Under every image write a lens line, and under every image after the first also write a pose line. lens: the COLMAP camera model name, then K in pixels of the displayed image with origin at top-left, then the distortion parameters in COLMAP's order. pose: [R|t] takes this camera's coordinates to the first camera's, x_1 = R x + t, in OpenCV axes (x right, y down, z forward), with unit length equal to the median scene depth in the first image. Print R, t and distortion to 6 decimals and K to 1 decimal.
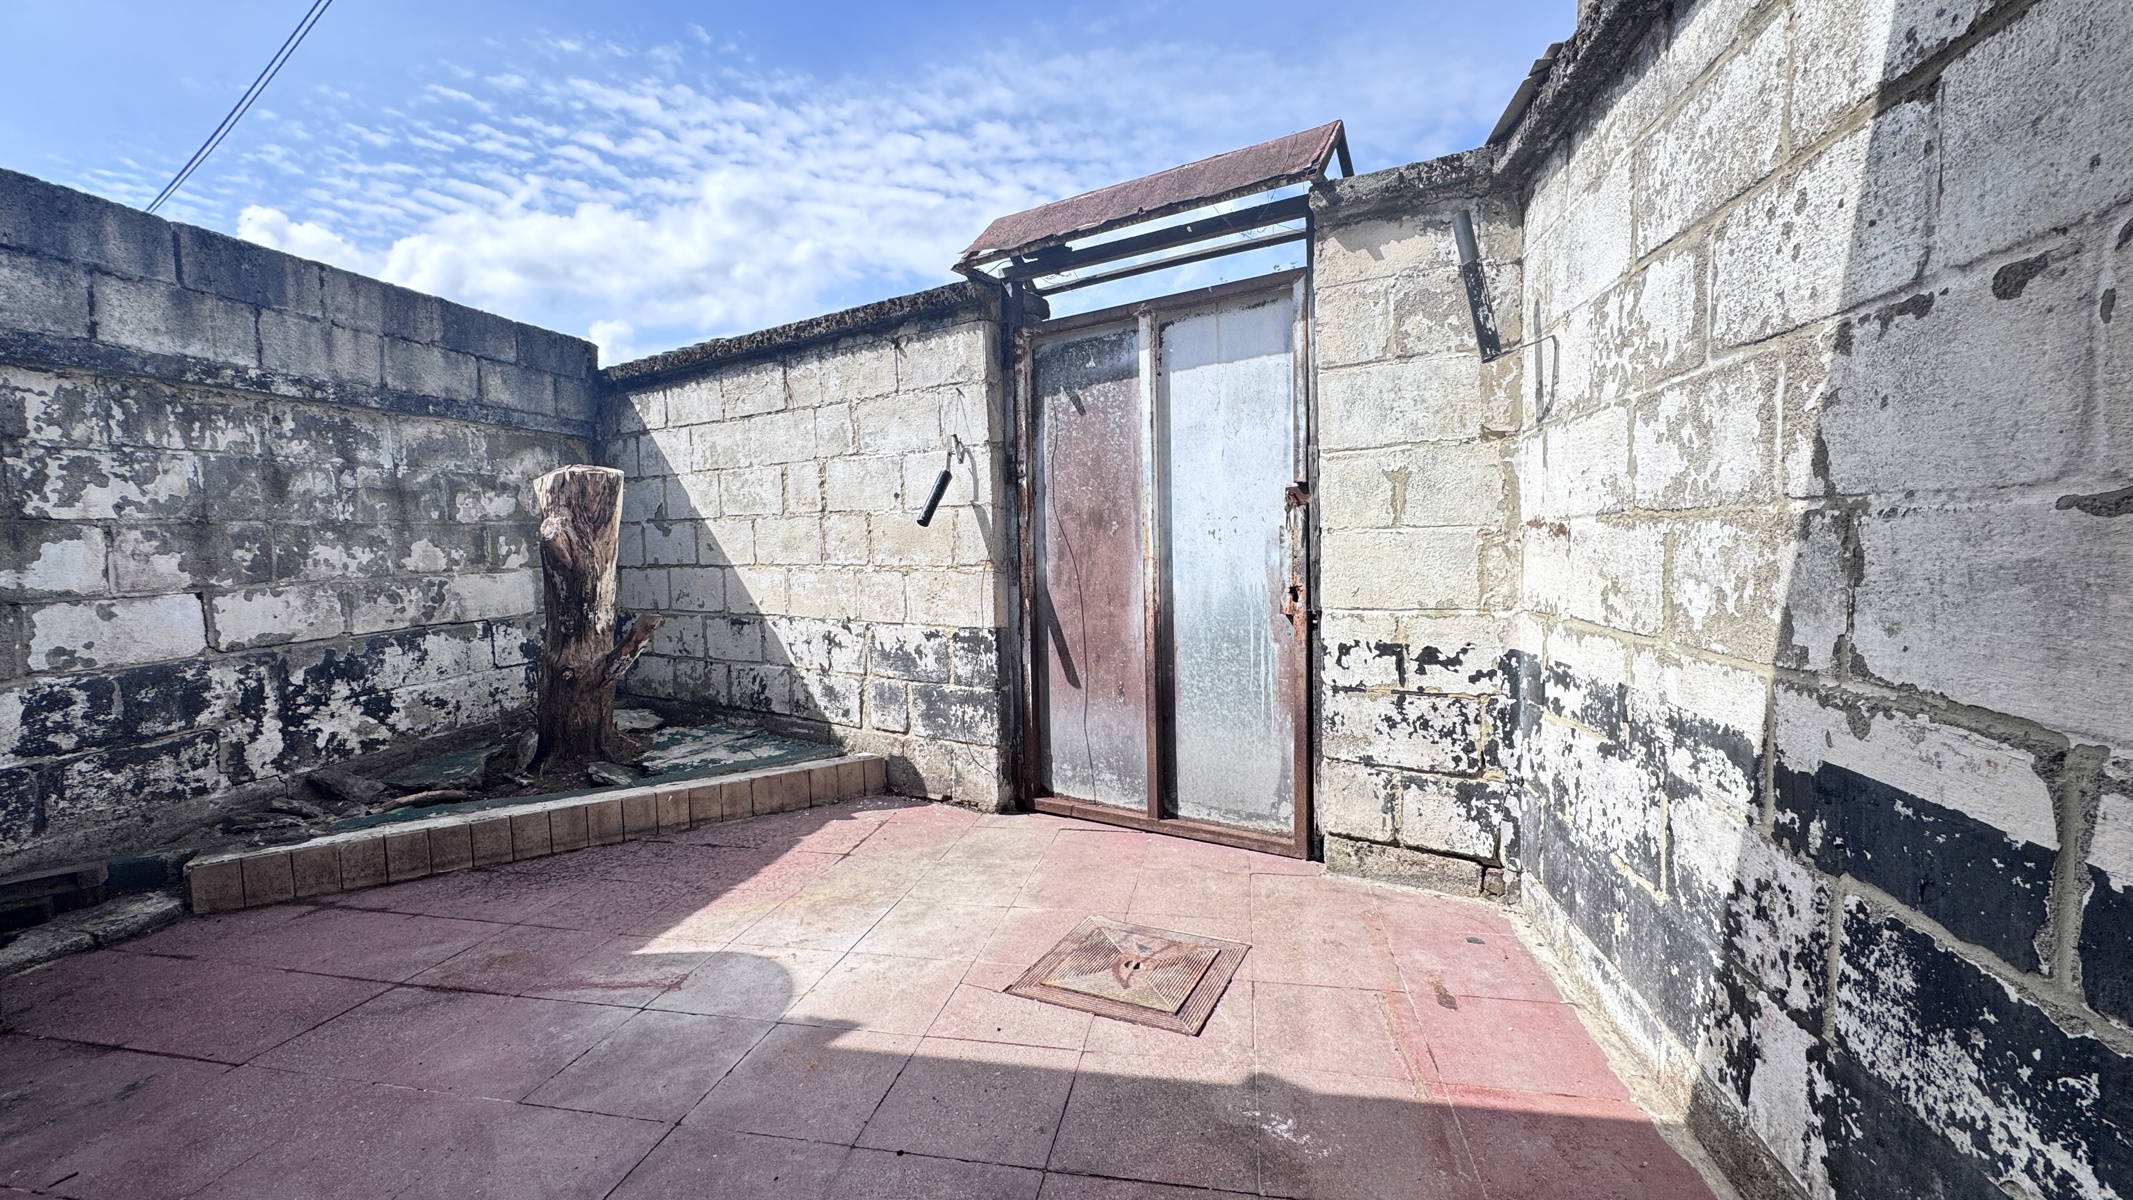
lens RADIAL K [[845.7, 0, 1064.1], [0, 845.7, 594.5], [0, 0, 1]] dist [-0.003935, -0.000086]
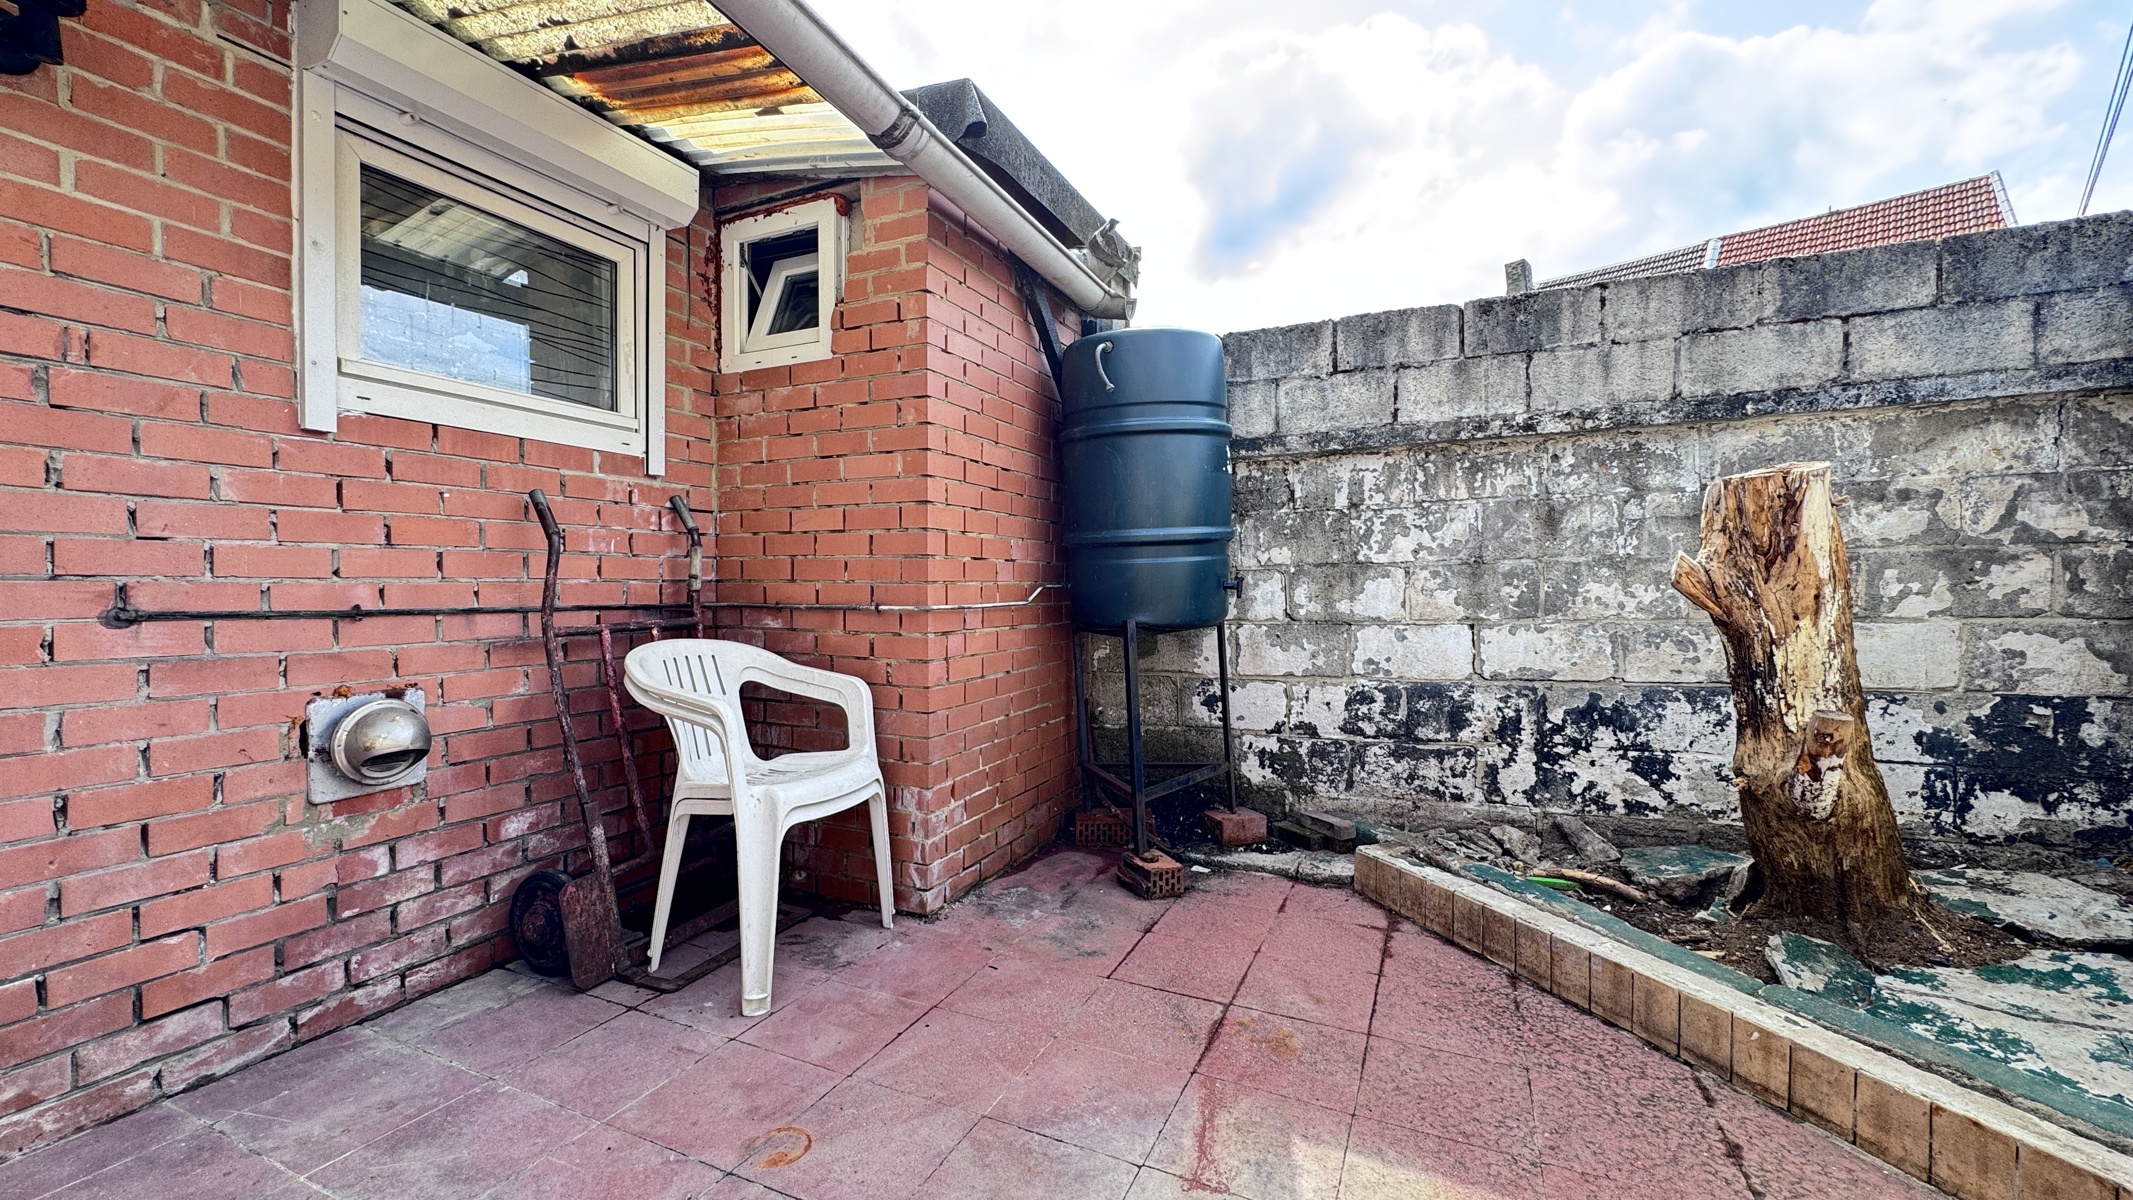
lens RADIAL K [[845.7, 0, 1060.5], [0, 845.7, 599.5], [0, 0, 1]] dist [-0.003935, -0.000086]
pose [[-0.218460, 0.037389, -0.975129, 0.189505], [-0.048831, 0.997595, 0.049191, -0.061378], [0.974623, 0.058363, -0.216108, 0.673237]]
